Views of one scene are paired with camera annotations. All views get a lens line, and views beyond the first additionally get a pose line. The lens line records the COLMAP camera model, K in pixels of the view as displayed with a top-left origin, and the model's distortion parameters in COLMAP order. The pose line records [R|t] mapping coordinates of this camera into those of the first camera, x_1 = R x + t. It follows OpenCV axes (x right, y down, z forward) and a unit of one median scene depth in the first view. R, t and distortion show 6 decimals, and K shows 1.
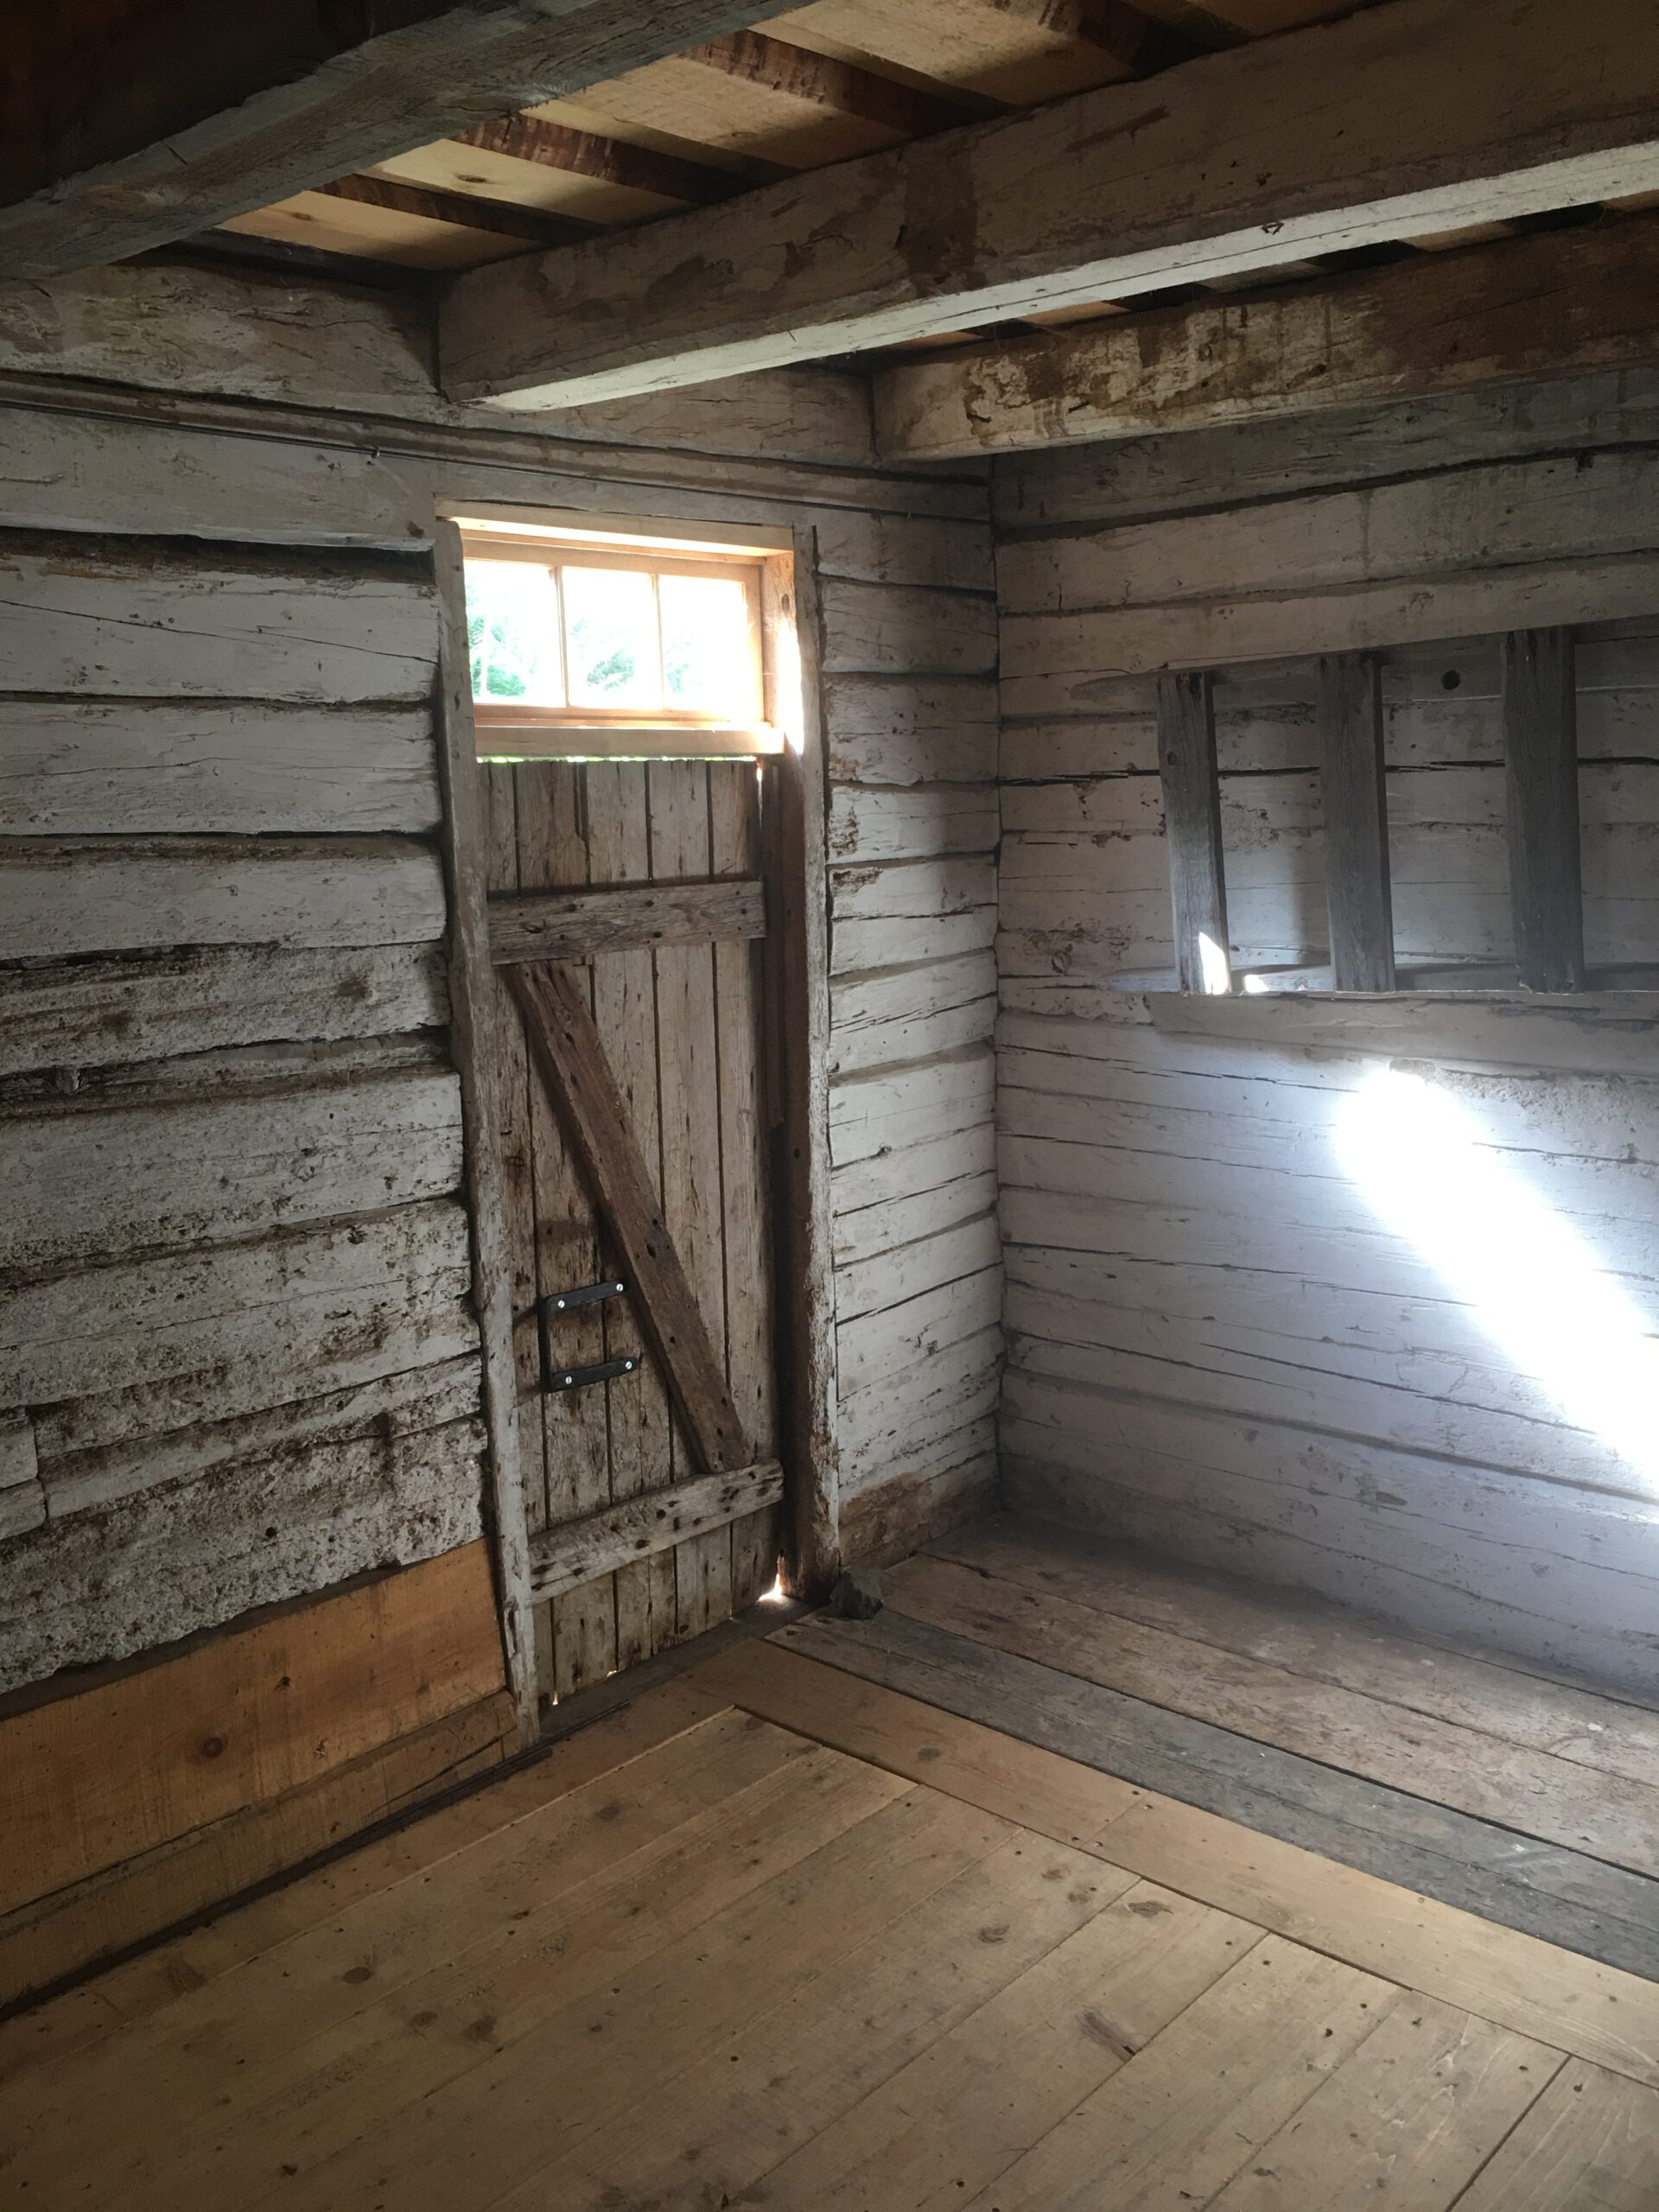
lens RADIAL K [[1928.8, 0, 830.4], [0, 1928.8, 1106.3], [0, 0, 1]] dist [0.053194, -0.066042]
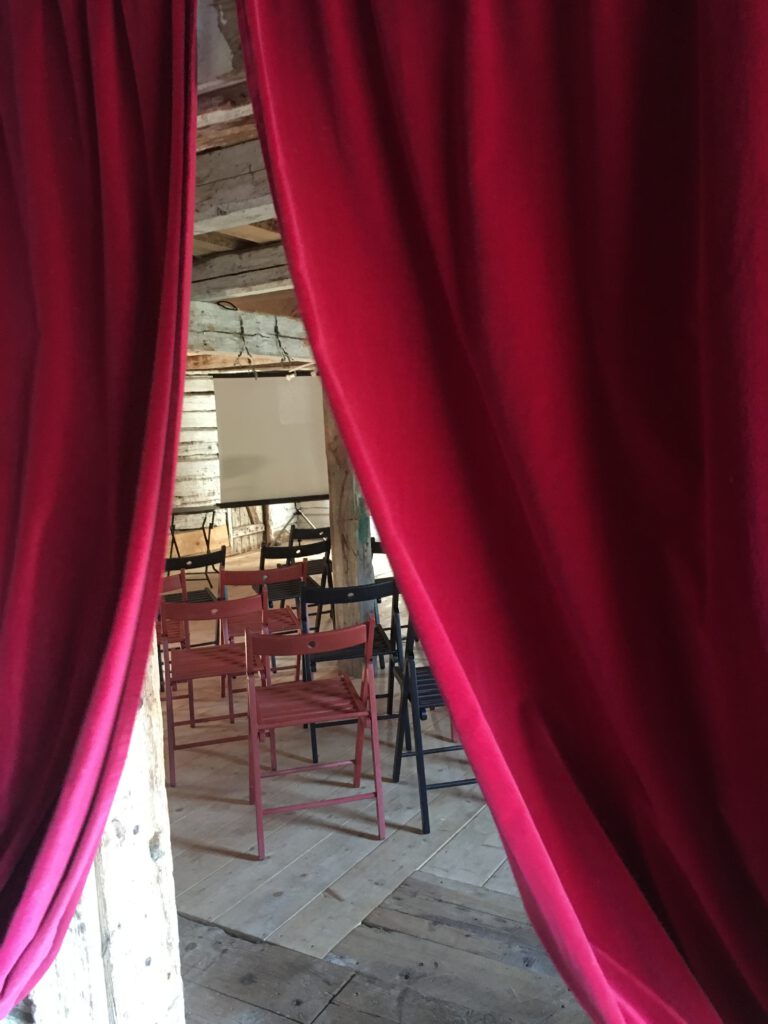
lens RADIAL K [[892.9, 0, 384.7], [0, 892.9, 511.5], [0, 0, 1]] dist [0.053194, -0.066042]
pose [[0.982990, -0.033580, 0.180564, -0.216090], [0.044891, 0.997253, -0.058924, 0.431363], [-0.178089, 0.066027, 0.981797, -2.584573]]
